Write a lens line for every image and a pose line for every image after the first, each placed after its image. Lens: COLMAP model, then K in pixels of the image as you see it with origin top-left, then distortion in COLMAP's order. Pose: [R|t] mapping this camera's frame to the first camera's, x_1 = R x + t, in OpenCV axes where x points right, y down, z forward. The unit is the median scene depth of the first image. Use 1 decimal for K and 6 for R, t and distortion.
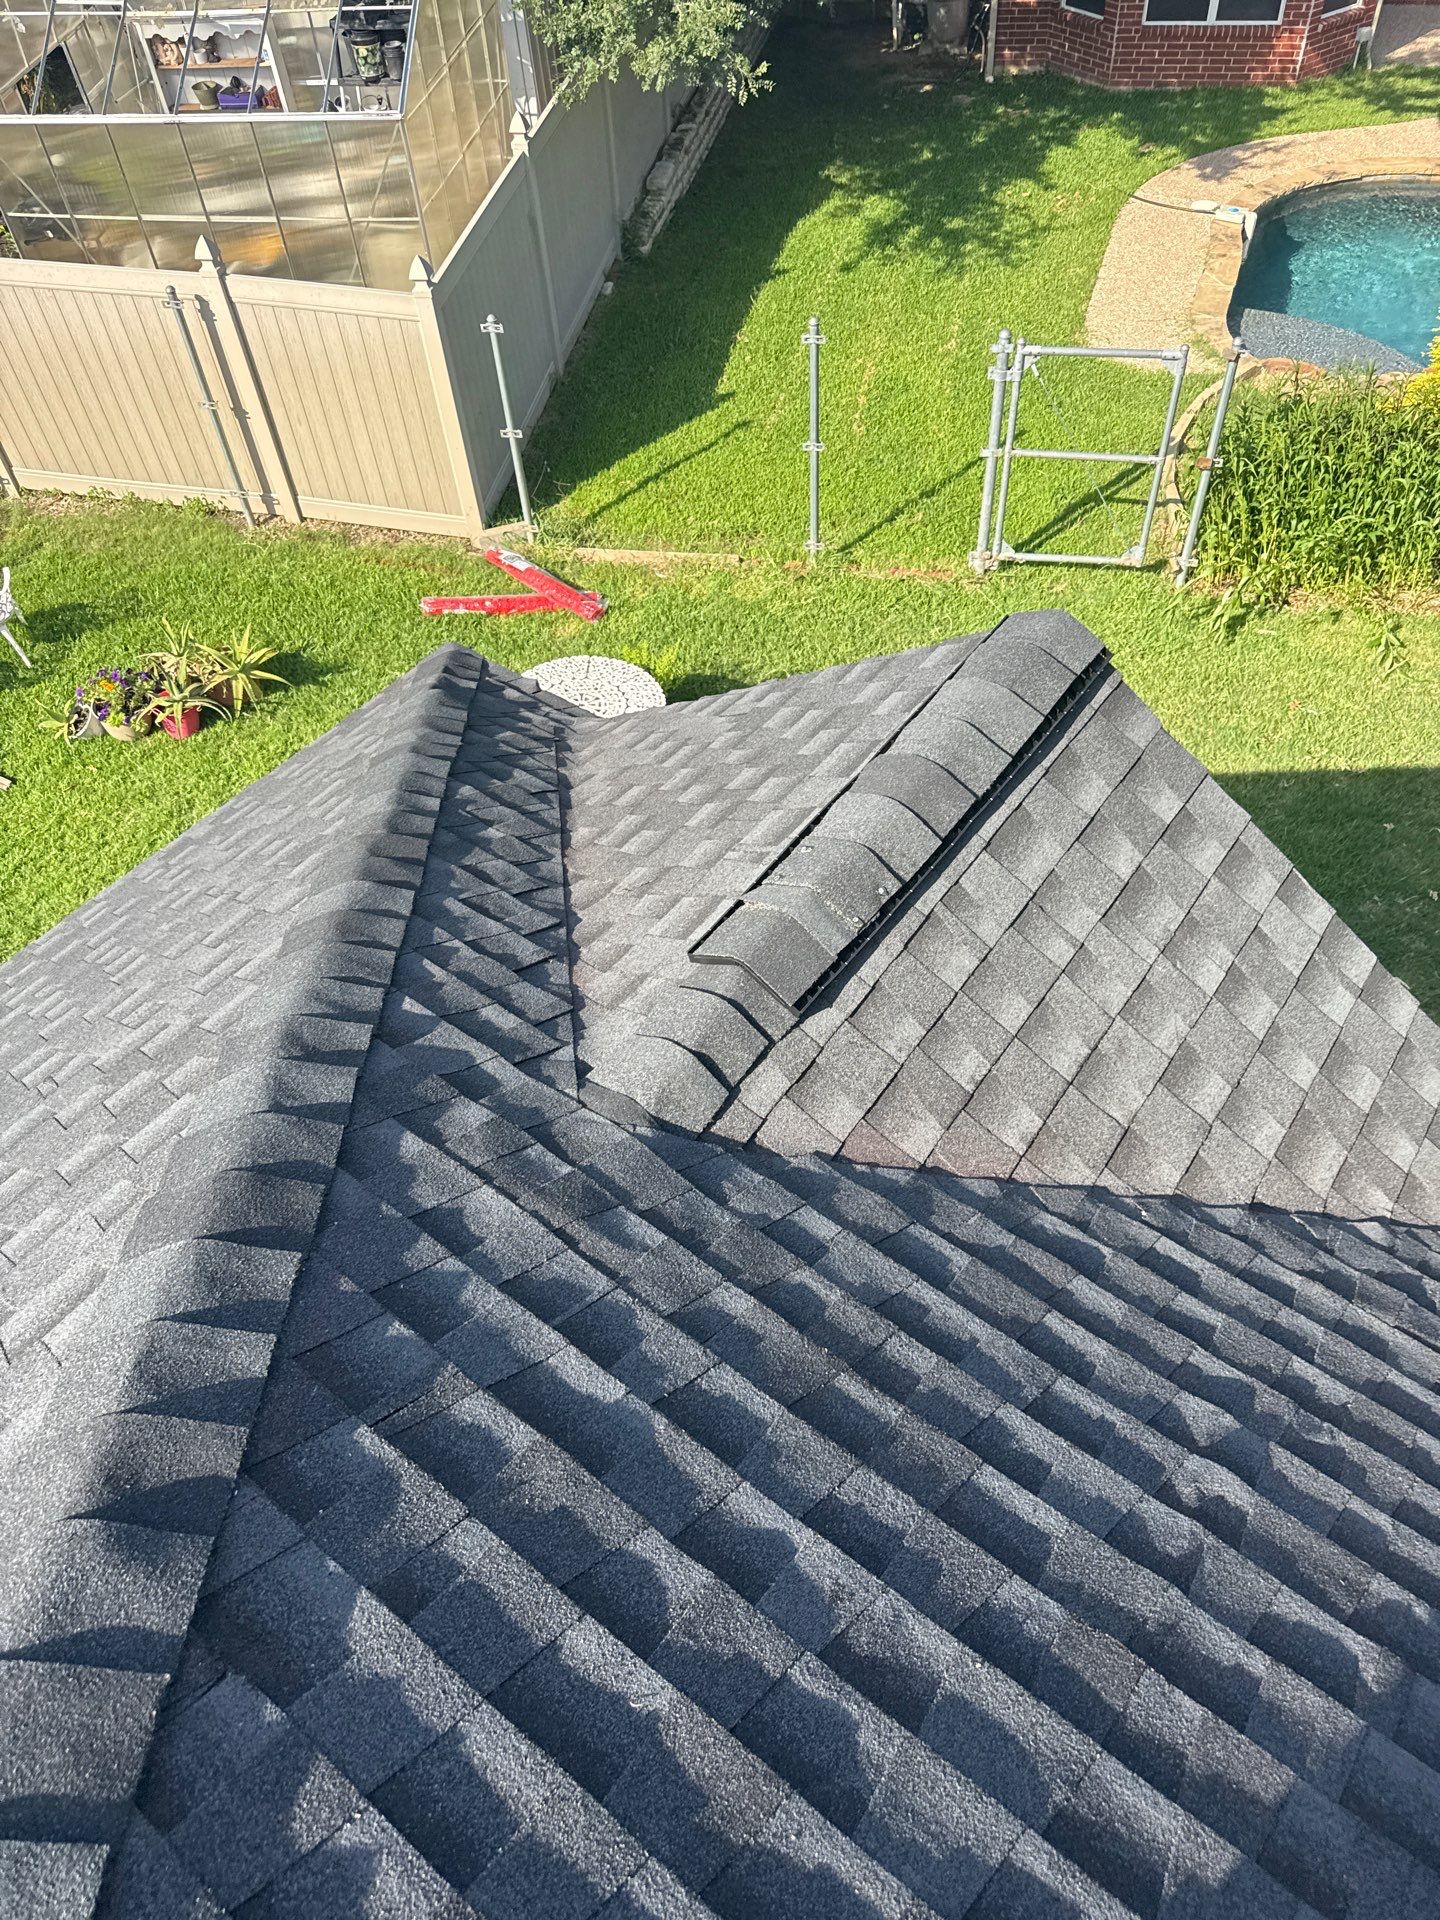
lens RADIAL K [[1375.7, 0, 689.1], [0, 1375.7, 960.1], [0, 0, 1]] dist [-0.024868, -0.009701]
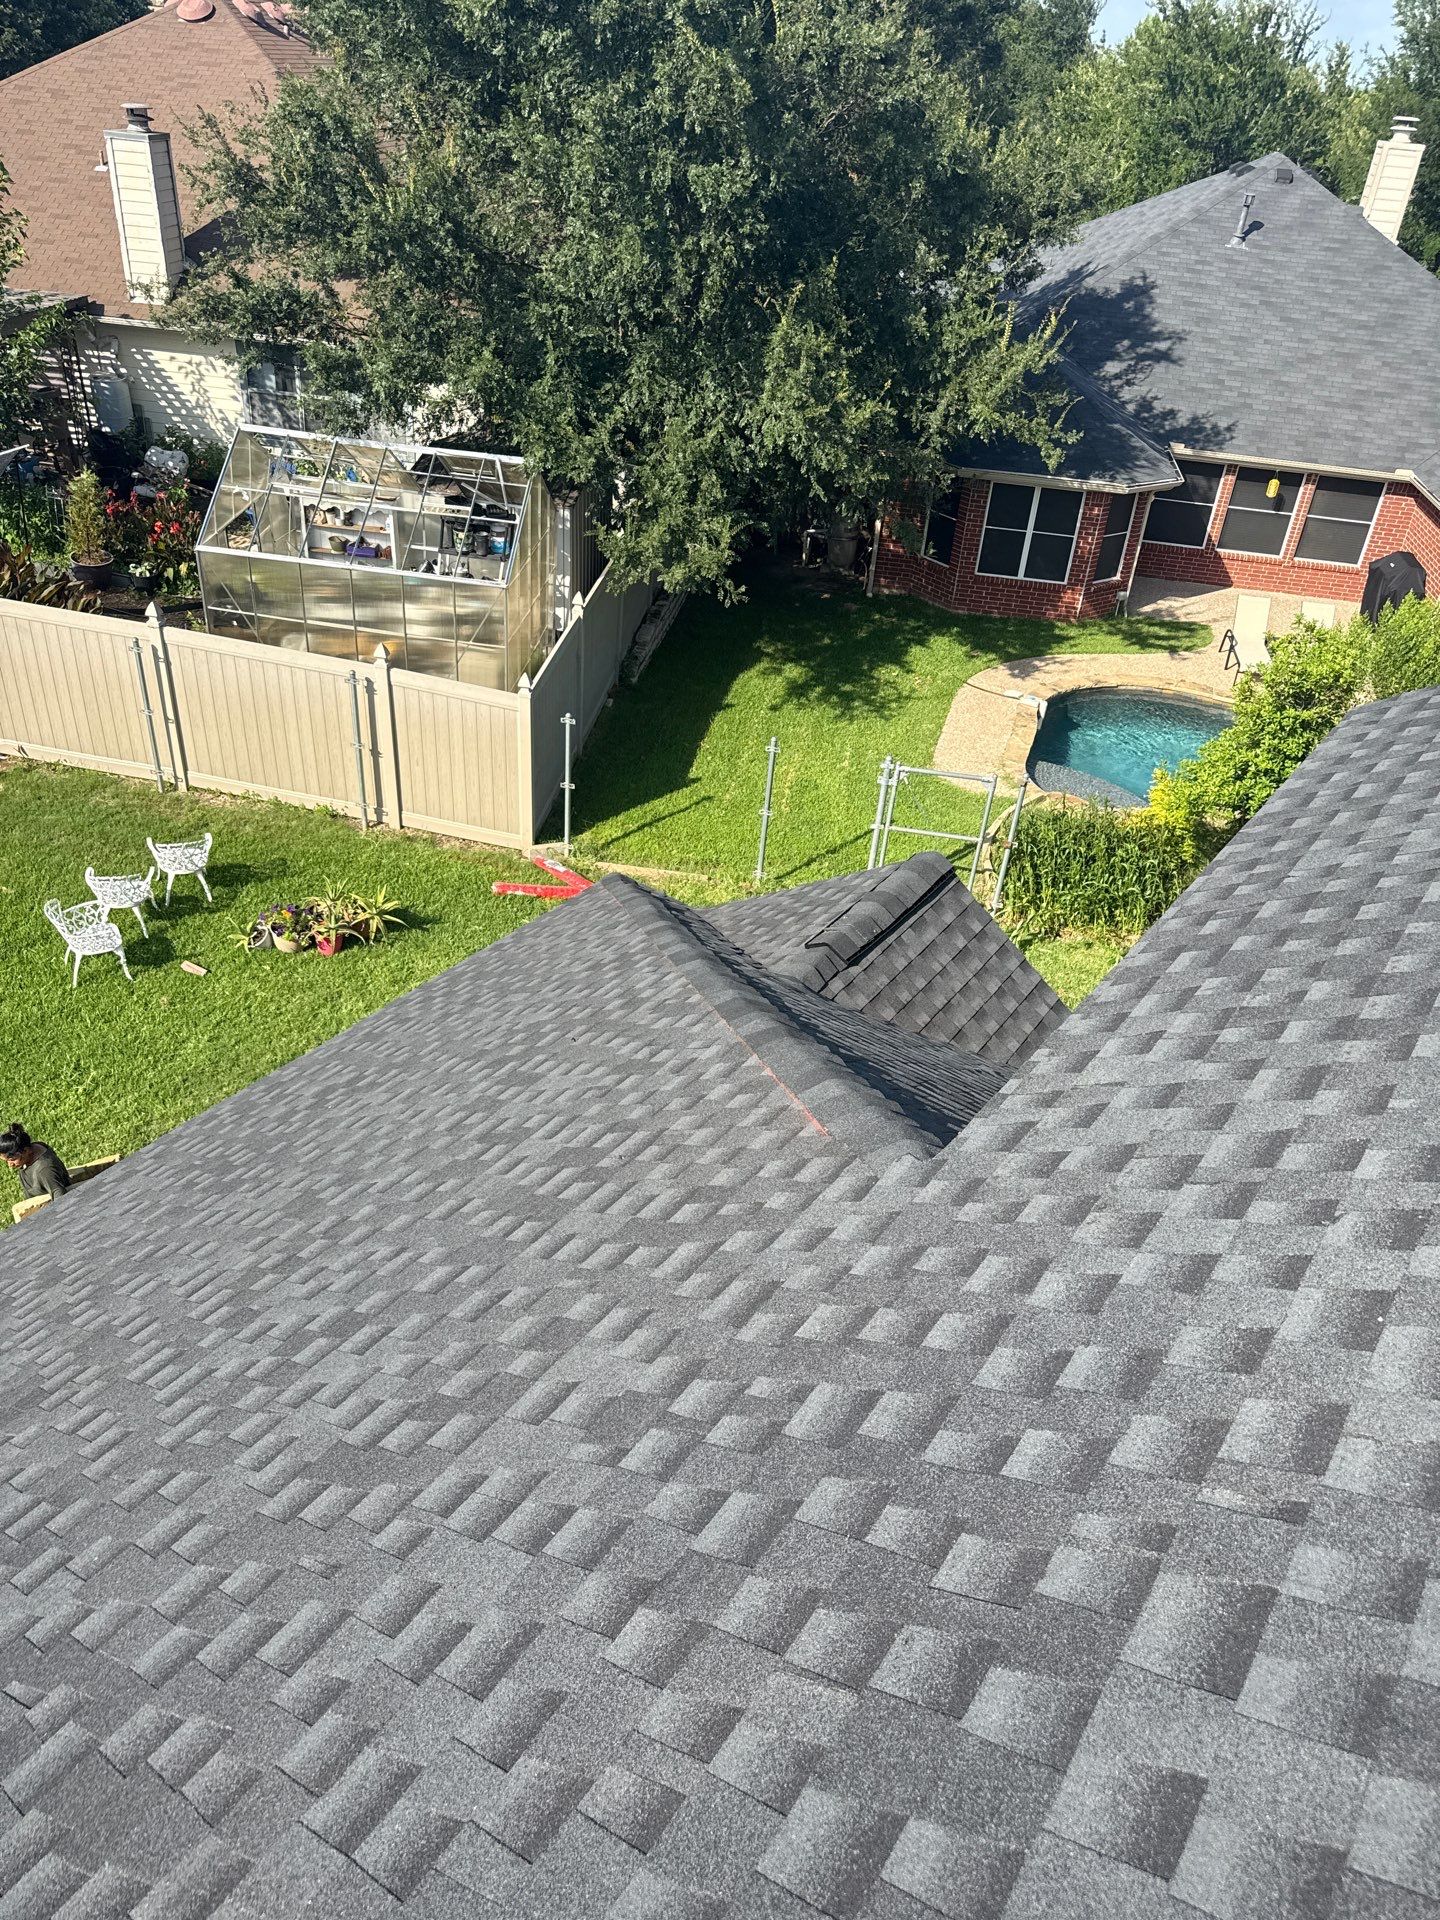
lens RADIAL K [[1373.2, 0, 658.9], [0, 1373.2, 959.4], [0, 0, 1]] dist [-0.002209, -0.004906]
pose [[0.991830, 0.094571, 0.085615, -0.116701], [-0.067828, 0.959352, -0.273940, 0.177223], [-0.108041, 0.265895, 0.957928, -0.352873]]
